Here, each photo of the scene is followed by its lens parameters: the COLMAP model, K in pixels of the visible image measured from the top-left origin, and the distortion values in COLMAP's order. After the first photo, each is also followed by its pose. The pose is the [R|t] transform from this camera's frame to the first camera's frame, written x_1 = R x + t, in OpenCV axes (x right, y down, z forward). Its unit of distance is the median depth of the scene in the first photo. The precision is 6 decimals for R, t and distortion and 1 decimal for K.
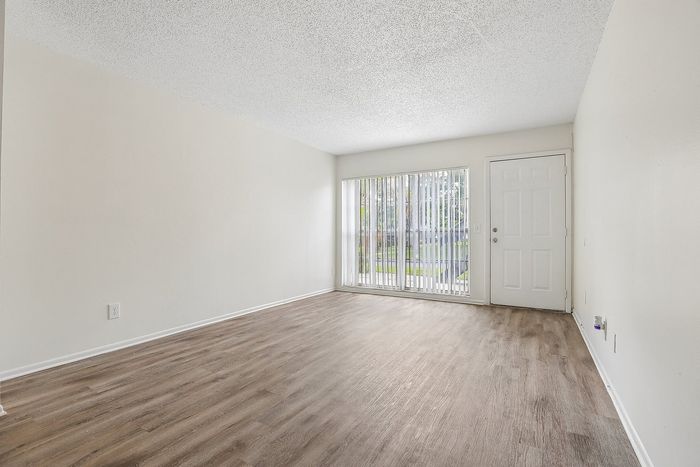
lens RADIAL K [[318.8, 0, 348.0], [0, 318.8, 234.5], [0, 0, 1]] dist [-0.056988, 0.023653]
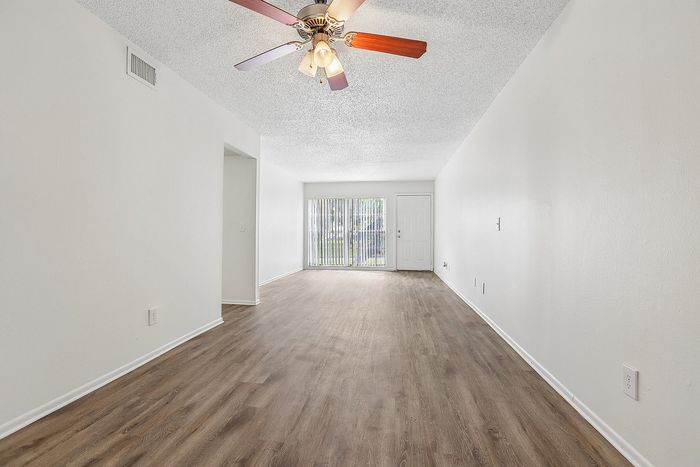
lens RADIAL K [[318.8, 0, 348.0], [0, 318.8, 234.5], [0, 0, 1]] dist [-0.056988, 0.023653]
pose [[0.922203, 0.002327, 0.386698, -0.867692], [-0.004054, 0.999985, 0.003651, -0.001934], [-0.386684, -0.004935, 0.922199, -1.020353]]
